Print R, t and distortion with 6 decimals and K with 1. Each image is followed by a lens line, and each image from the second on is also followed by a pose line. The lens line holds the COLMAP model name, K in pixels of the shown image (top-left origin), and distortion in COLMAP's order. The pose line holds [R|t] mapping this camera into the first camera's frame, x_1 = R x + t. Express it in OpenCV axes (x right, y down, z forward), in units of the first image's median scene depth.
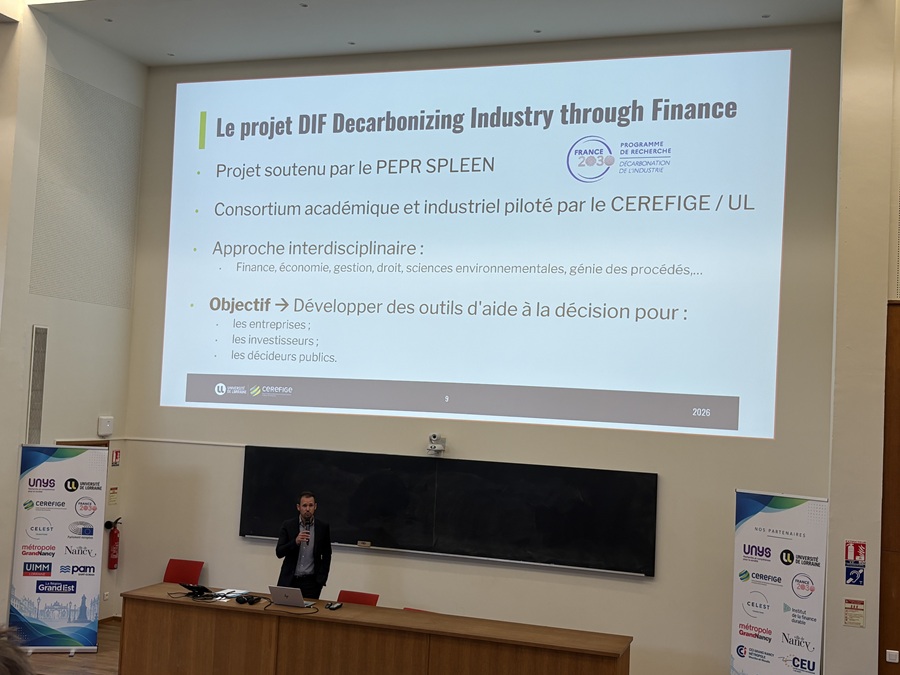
lens RADIAL K [[1070.5, 0, 454.8], [0, 1070.5, 338.4], [0, 0, 1]] dist [0.004906, 0.000000]
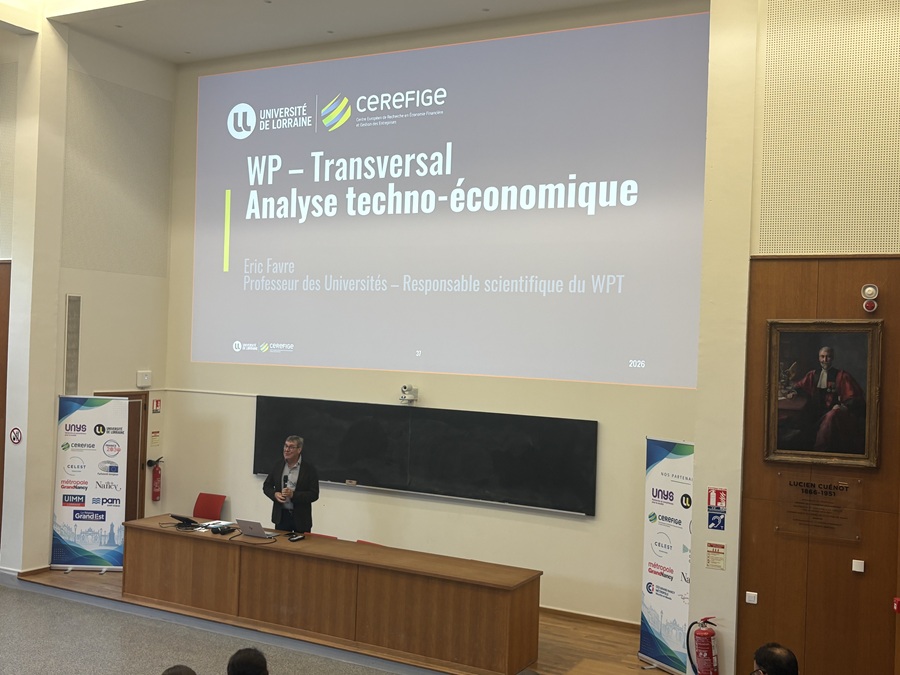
lens RADIAL K [[972.1, 0, 451.9], [0, 972.1, 334.8], [0, 0, 1]] dist [0.000901, 0.000000]
pose [[0.985602, -0.013090, -0.168576, 0.204906], [0.020346, 0.998936, 0.041390, -0.003281], [0.167855, -0.044224, 0.984819, 0.021198]]
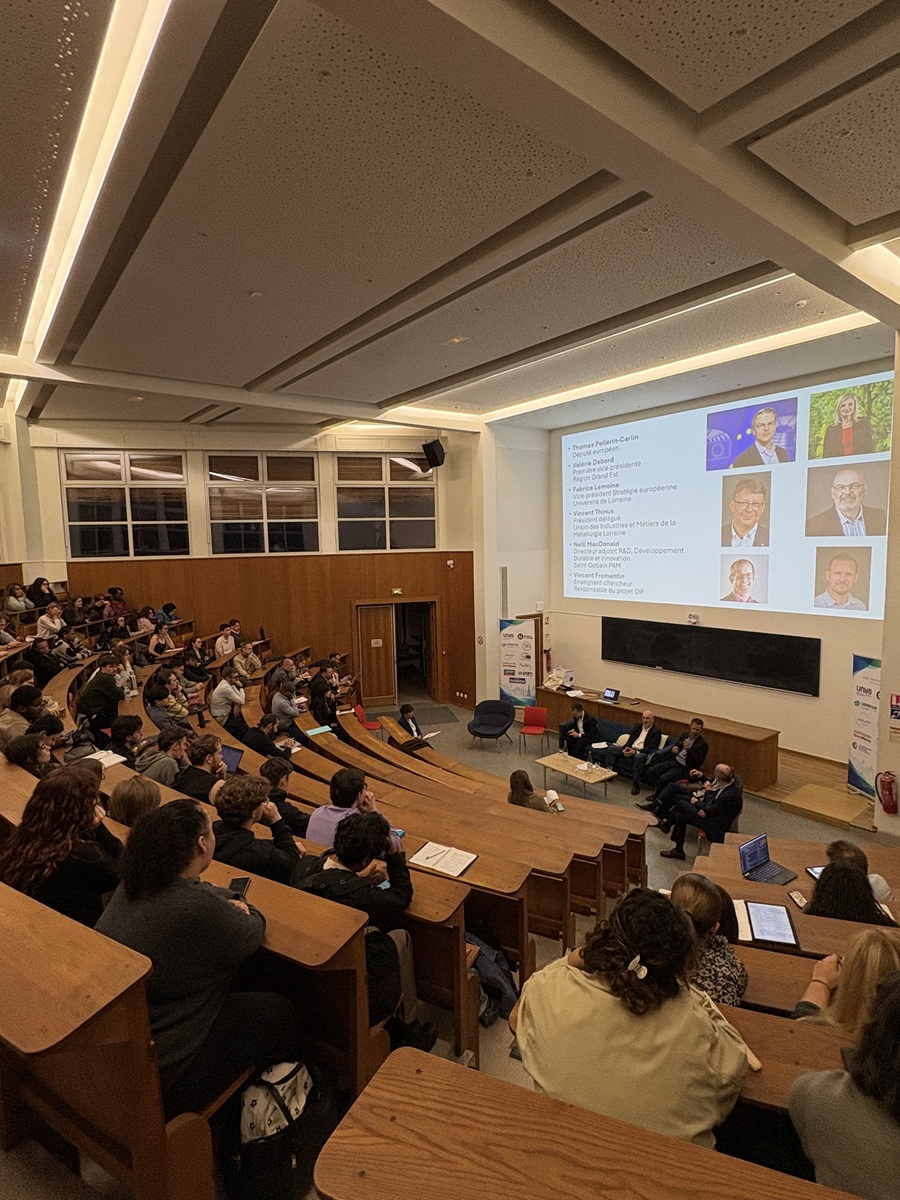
lens RADIAL K [[614.6, 0, 450.0], [0, 614.6, 600.7], [0, 0, 1]] dist [0.003531, -0.003007]
pose [[0.827703, -0.012914, -0.561018, 0.245436], [0.091975, 0.989338, 0.112922, -0.097396], [0.553578, -0.145066, 0.820065, -0.127048]]
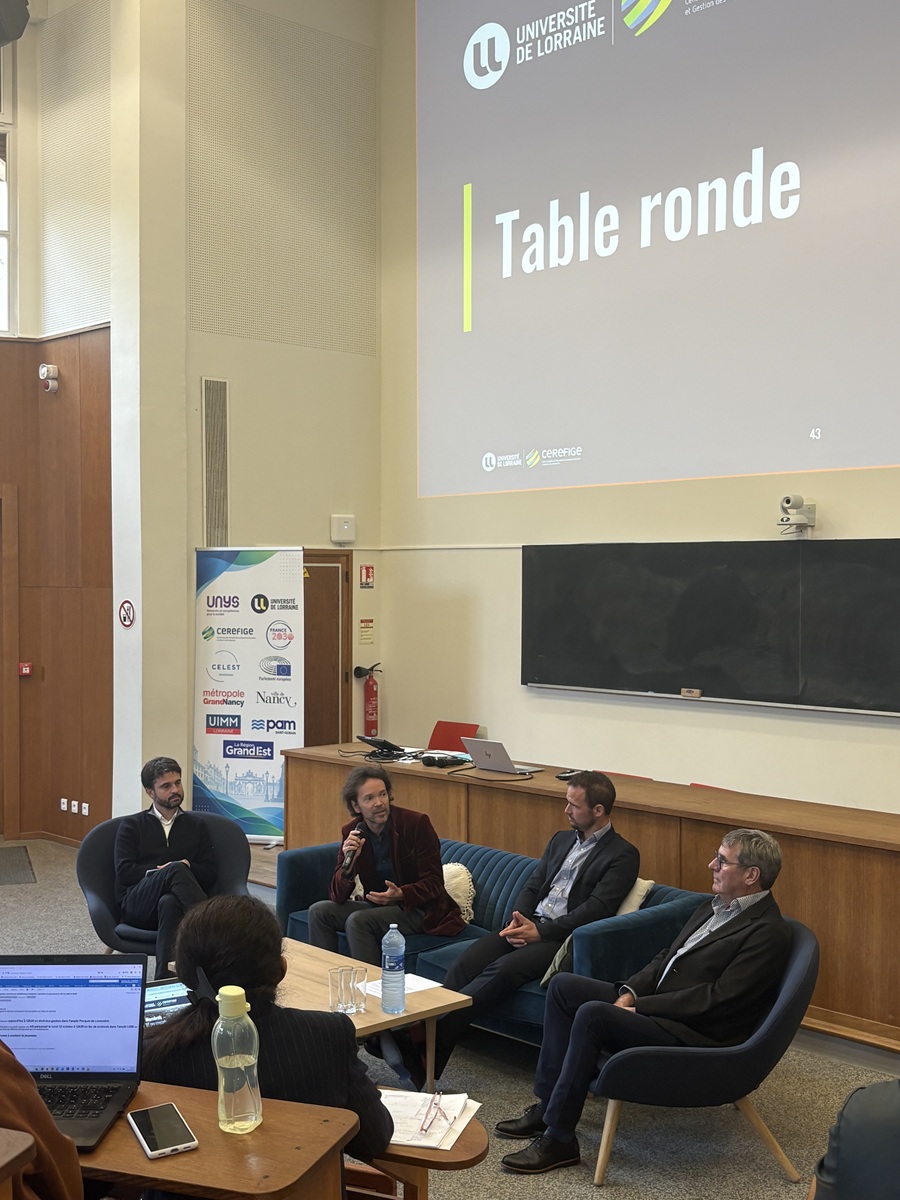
lens RADIAL K [[1454.6, 0, 449.1], [0, 1454.6, 592.3], [0, 0, 1]] dist [0.117759, 0.000000]
pose [[0.882500, -0.037486, -0.468817, 0.190791], [0.064069, 0.997108, 0.040876, 0.099890], [0.465929, -0.066110, 0.882349, 0.232565]]
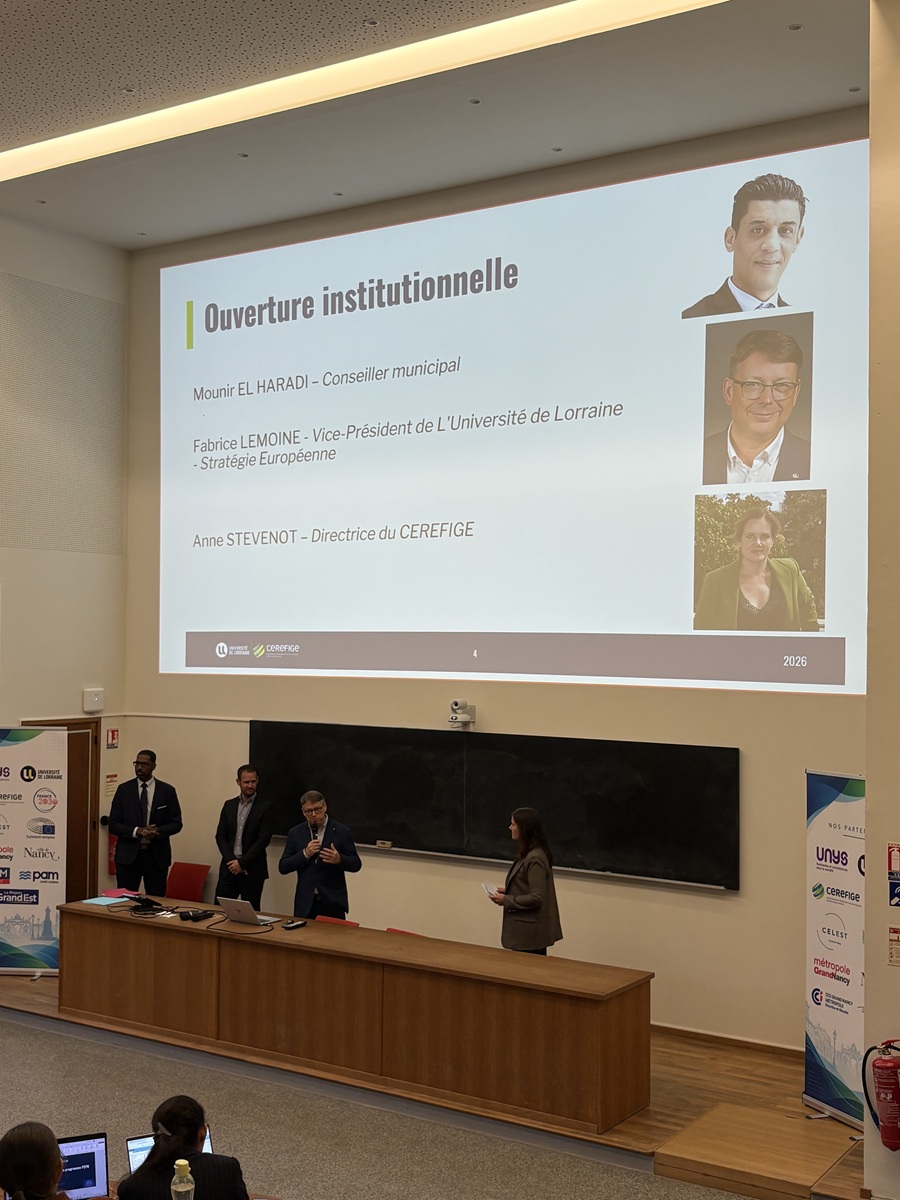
lens RADIAL K [[1427.3, 0, 448.5], [0, 1427.3, 602.6], [0, 0, 1]] dist [0.004906, 0.000000]
pose [[0.965224, -0.043787, -0.257733, 0.245524], [0.050681, 0.998511, 0.020164, -0.000506], [0.256466, -0.032525, 0.966006, 0.026092]]
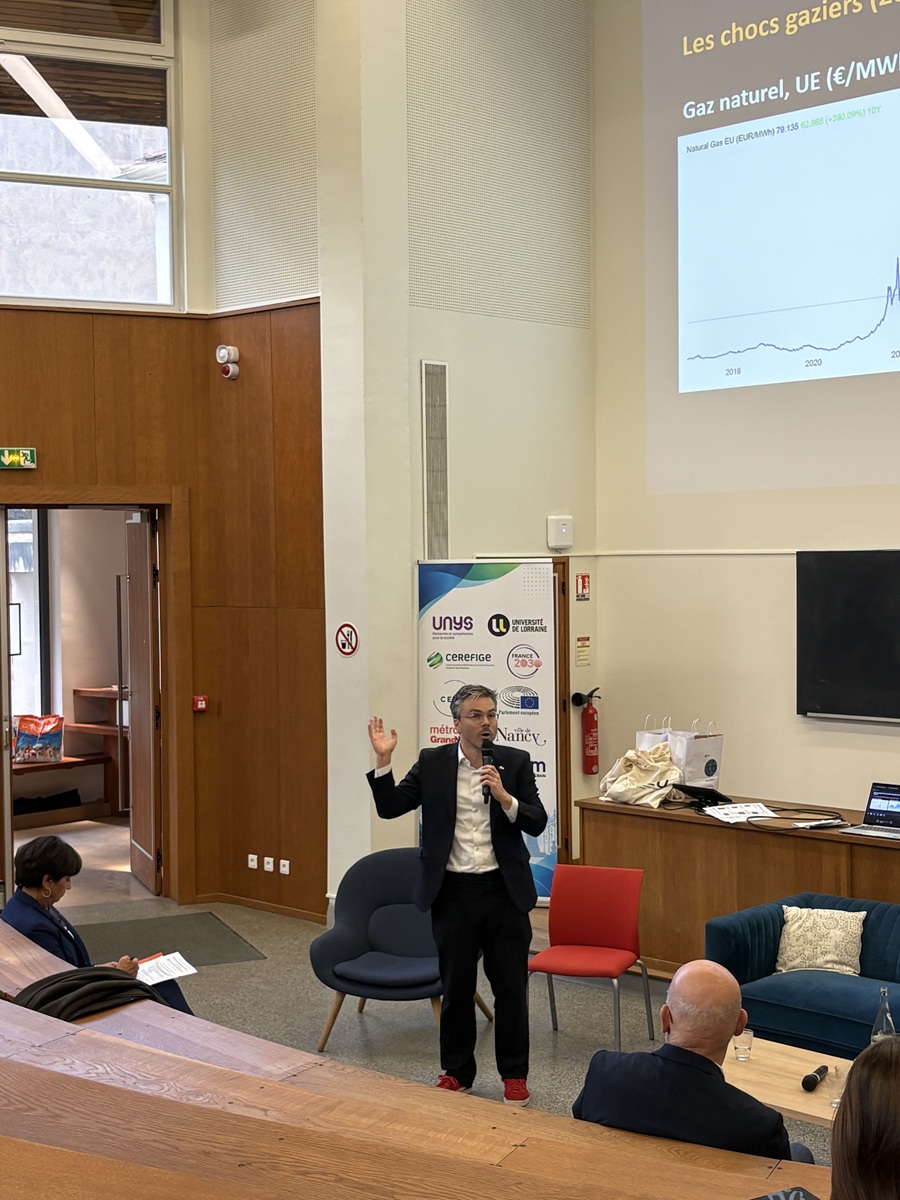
lens RADIAL K [[1732.9, 0, 466.6], [0, 1732.9, 582.3], [0, 0, 1]] dist [0.149060, 0.000000]
pose [[0.906390, -0.046390, -0.419886, 0.028243], [0.075413, 0.995755, 0.052779, 0.062150], [0.415655, -0.079504, 0.906041, 0.130945]]
